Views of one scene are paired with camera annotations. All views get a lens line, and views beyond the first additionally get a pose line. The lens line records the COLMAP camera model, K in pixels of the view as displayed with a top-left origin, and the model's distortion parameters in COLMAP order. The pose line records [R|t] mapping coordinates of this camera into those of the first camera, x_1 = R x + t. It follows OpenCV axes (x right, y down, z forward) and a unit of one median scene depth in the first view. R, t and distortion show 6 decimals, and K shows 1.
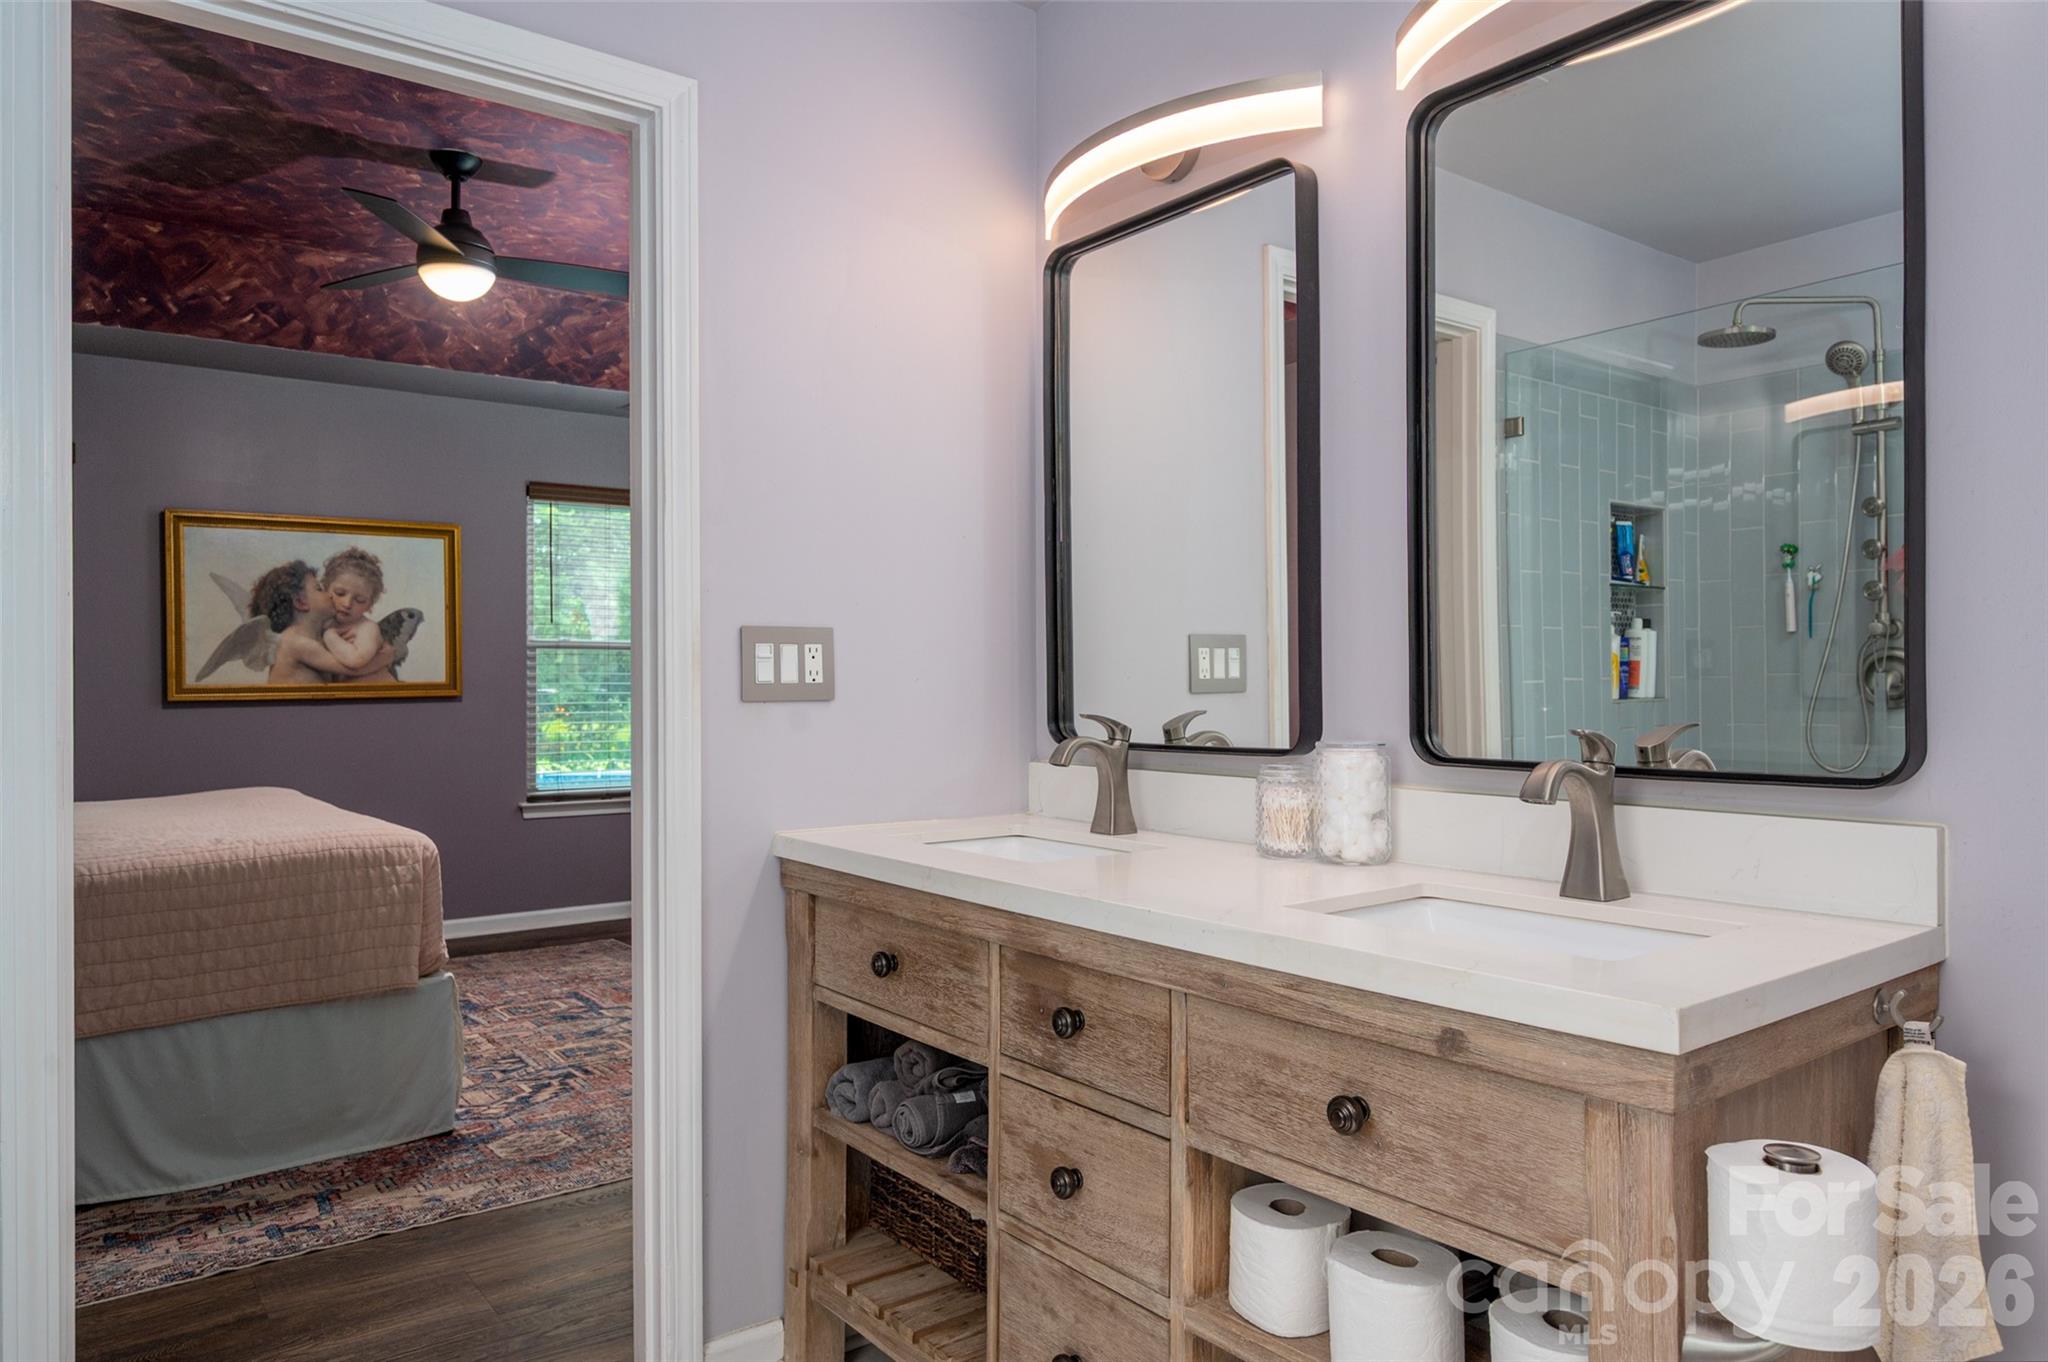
lens RADIAL K [[1323.8, 0, 1024.2], [0, 1323.8, 681.2], [0, 0, 1]] dist [0.005164, 0.000298]
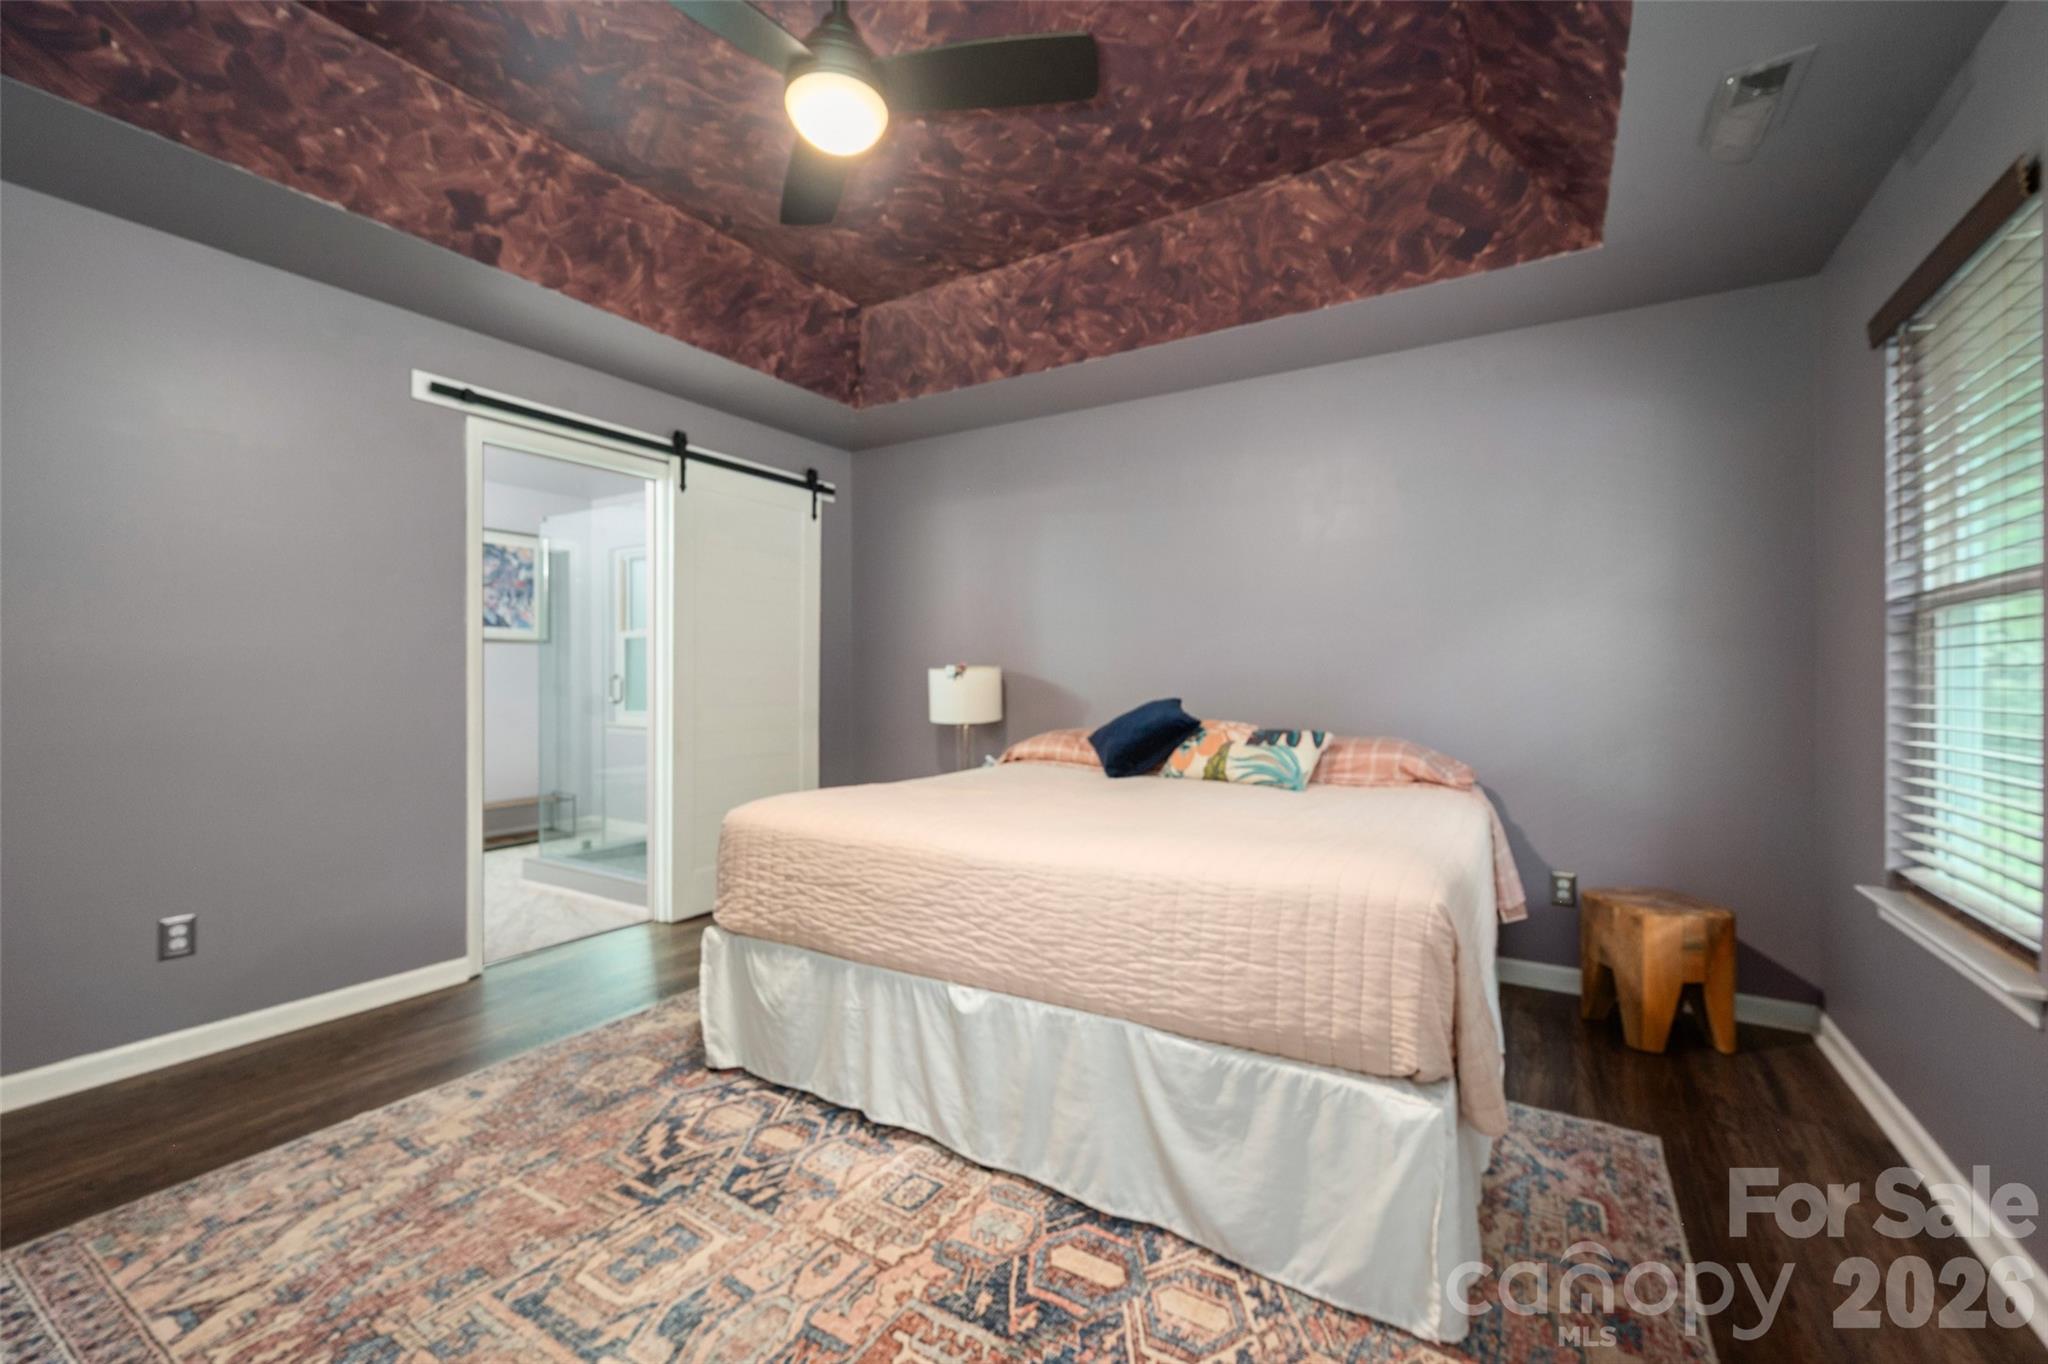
lens RADIAL K [[838.5, 0, 1031.2], [0, 838.5, 674.5], [0, 0, 1]] dist [-0.004312, 0.000586]
pose [[-0.934480, 0.004023, -0.355992, -0.352346], [0.004558, 0.999989, -0.000665, 0.003582], [0.355985, -0.002244, -0.934489, 1.428160]]
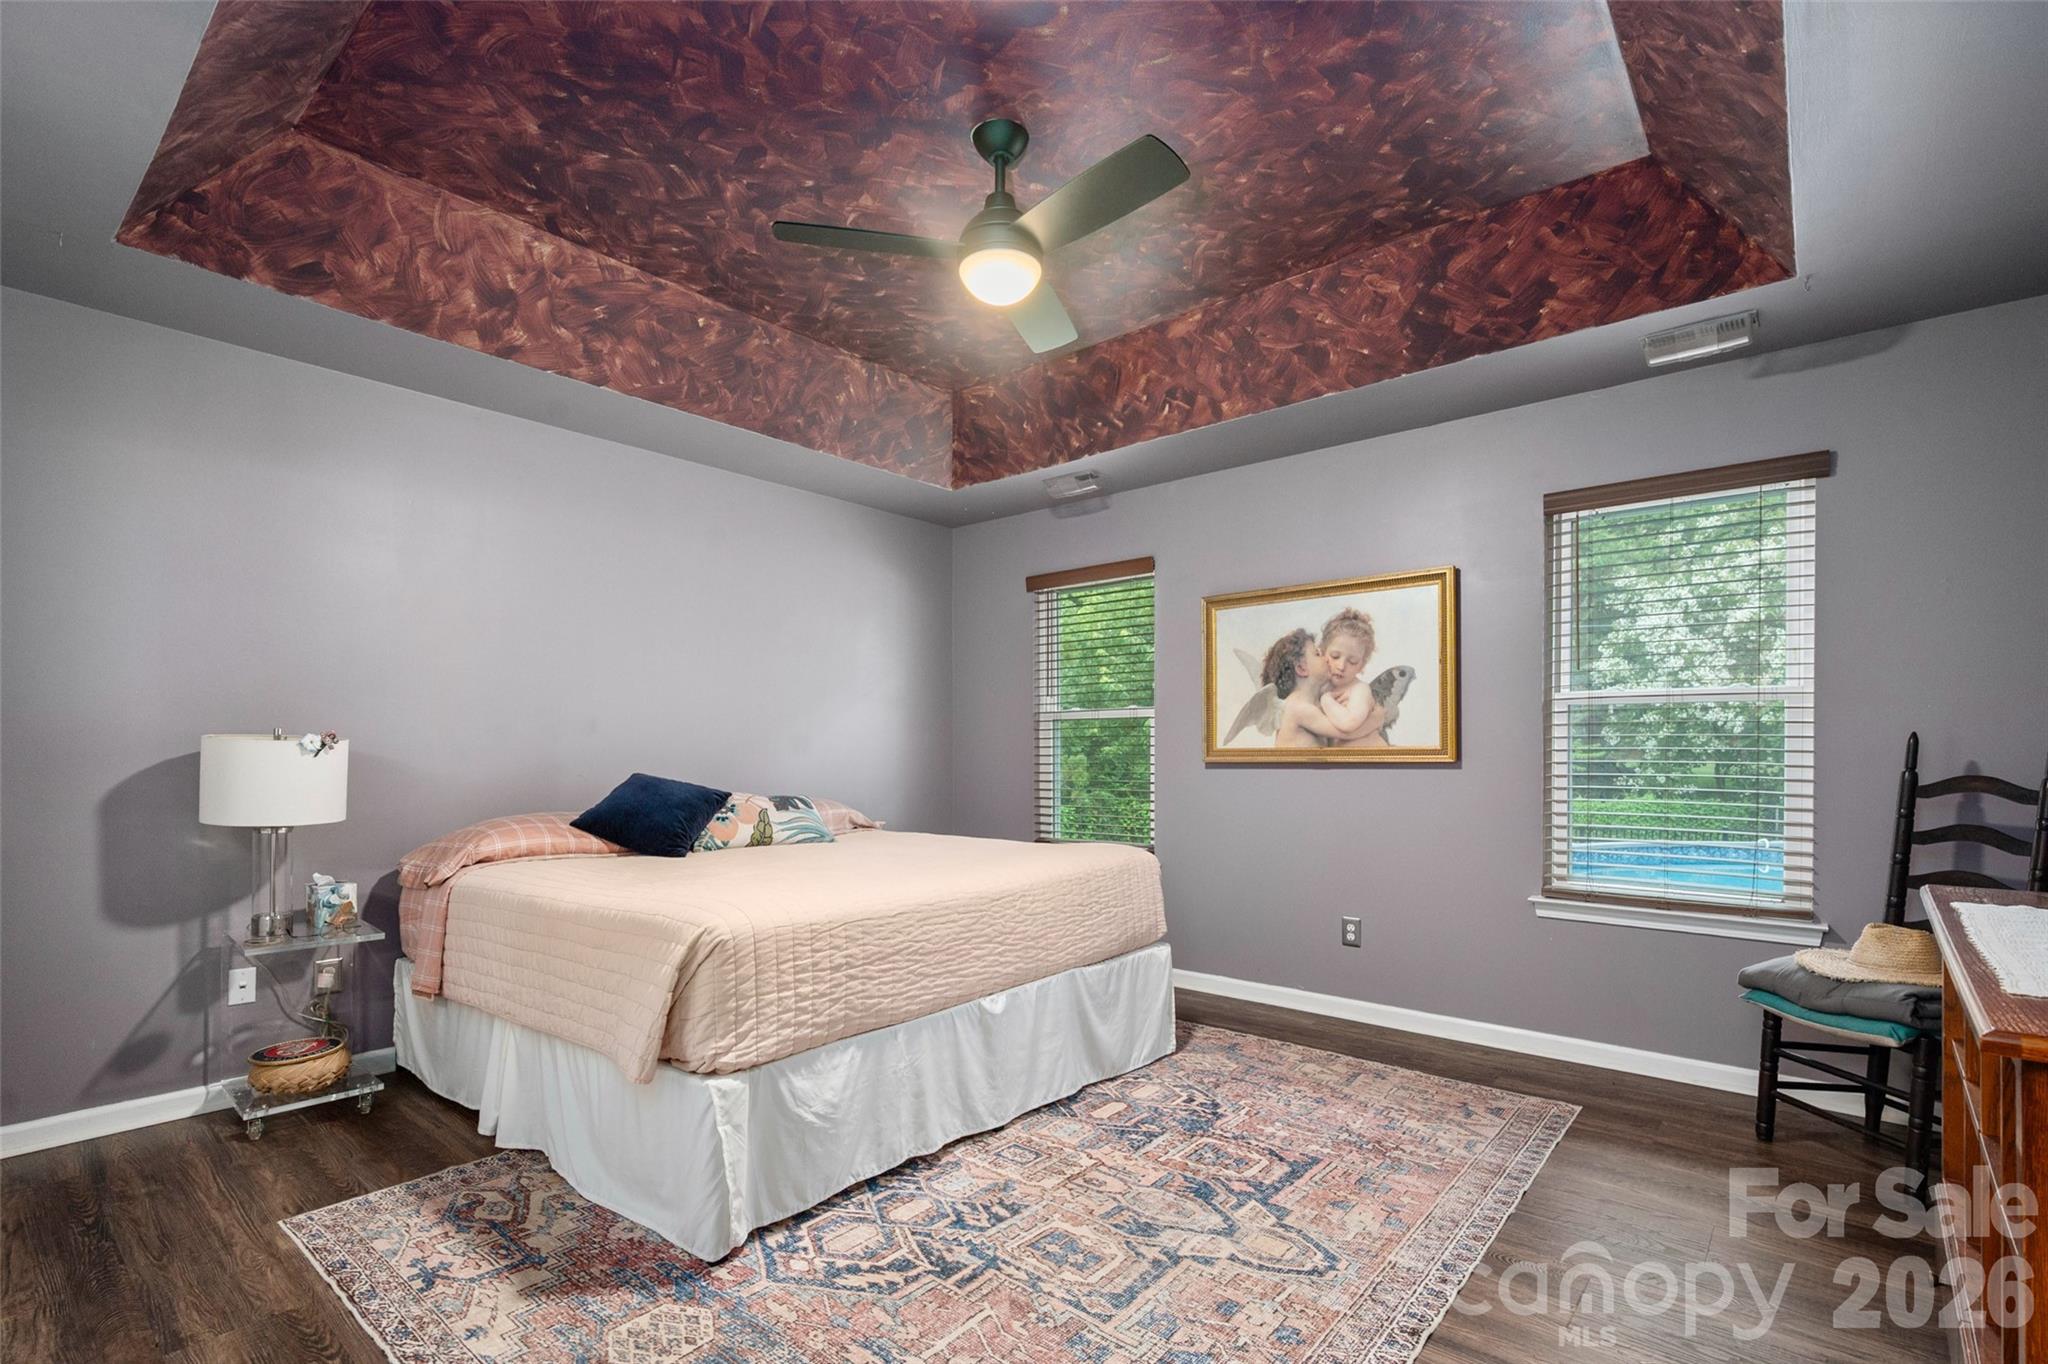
lens RADIAL K [[945.9, 0, 1035.6], [0, 945.9, 750.2], [0, 0, 1]] dist [0.001461, -0.000340]
pose [[0.215827, 0.005295, -0.976417, 0.174637], [-0.000343, 0.999986, 0.005347, 0.000280], [0.976431, -0.000819, 0.215826, 0.865599]]
